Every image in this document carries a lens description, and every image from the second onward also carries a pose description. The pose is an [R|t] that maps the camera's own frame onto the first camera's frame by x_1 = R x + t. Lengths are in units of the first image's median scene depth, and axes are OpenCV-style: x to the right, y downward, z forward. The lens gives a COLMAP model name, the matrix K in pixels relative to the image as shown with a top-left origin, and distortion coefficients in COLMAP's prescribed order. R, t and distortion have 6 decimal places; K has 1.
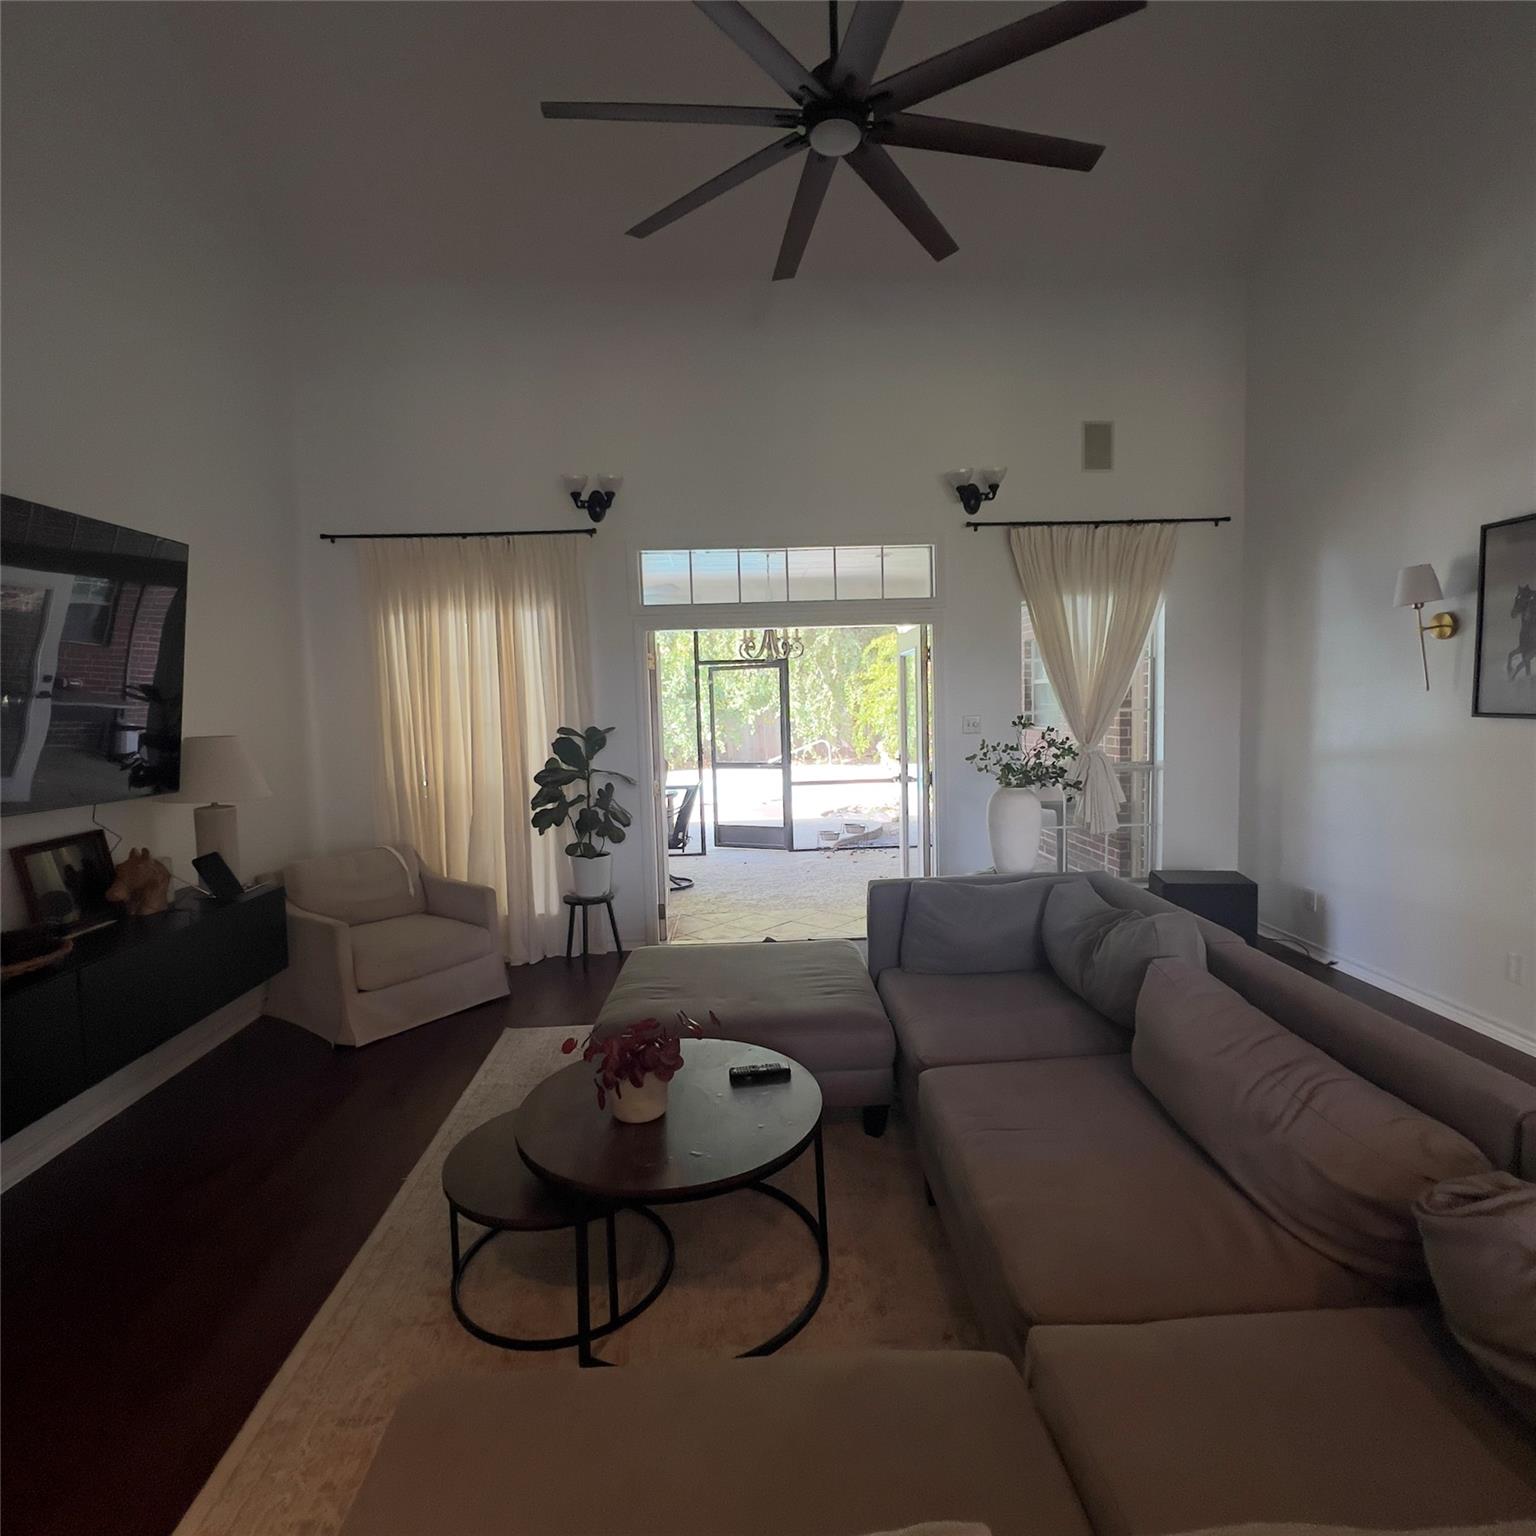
lens RADIAL K [[870.9, 0, 768.0], [0, 870.9, 768.0], [0, 0, 1]] dist [0.008182, 0.000906]
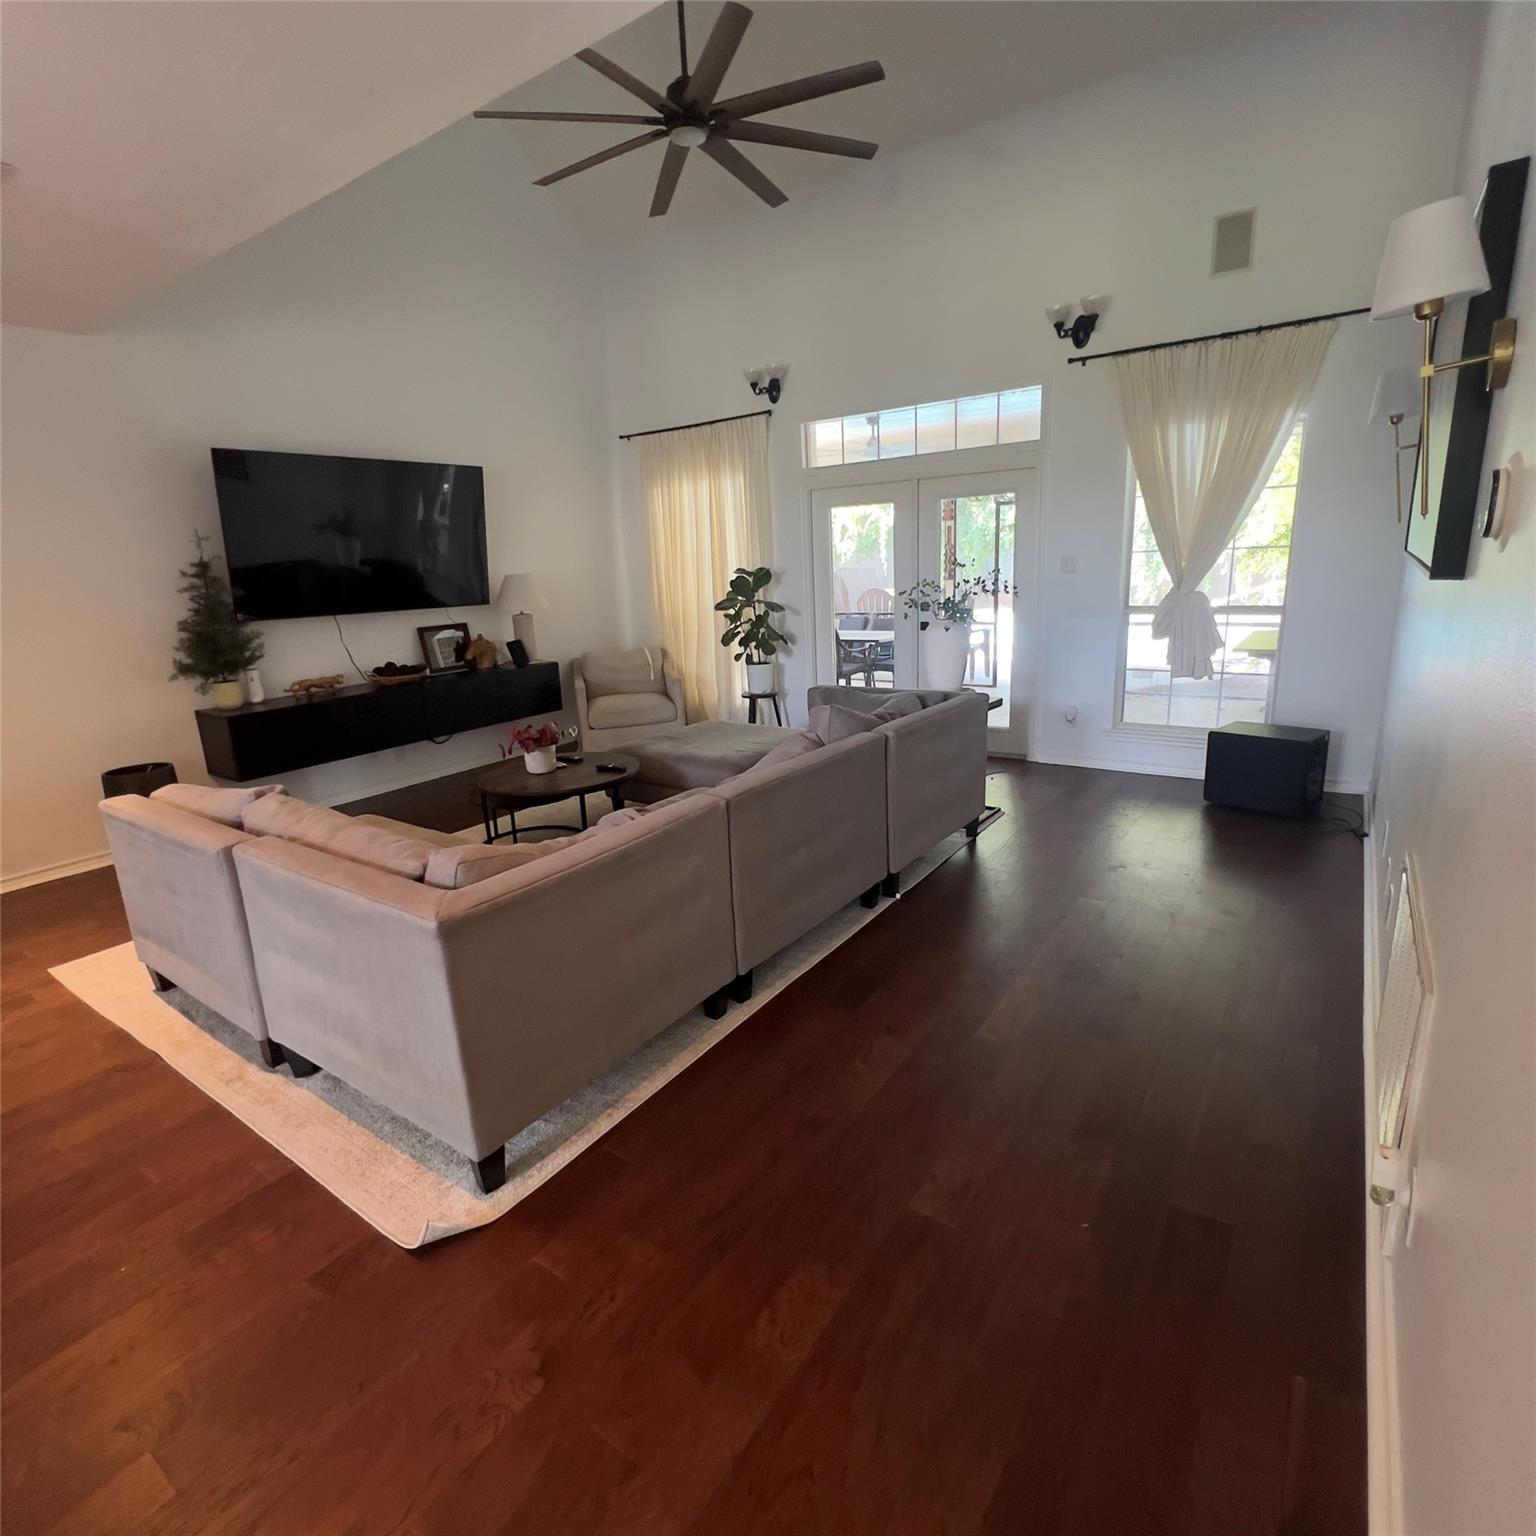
lens RADIAL K [[821.6, 0, 768.0], [0, 821.6, 768.0], [0, 0, 1]] dist [0.001601, 0.000167]
pose [[0.783043, 0.148783, -0.603910, 0.615709], [-0.027045, 0.978194, 0.205927, -0.005337], [0.621379, -0.144917, 0.769992, -0.017605]]
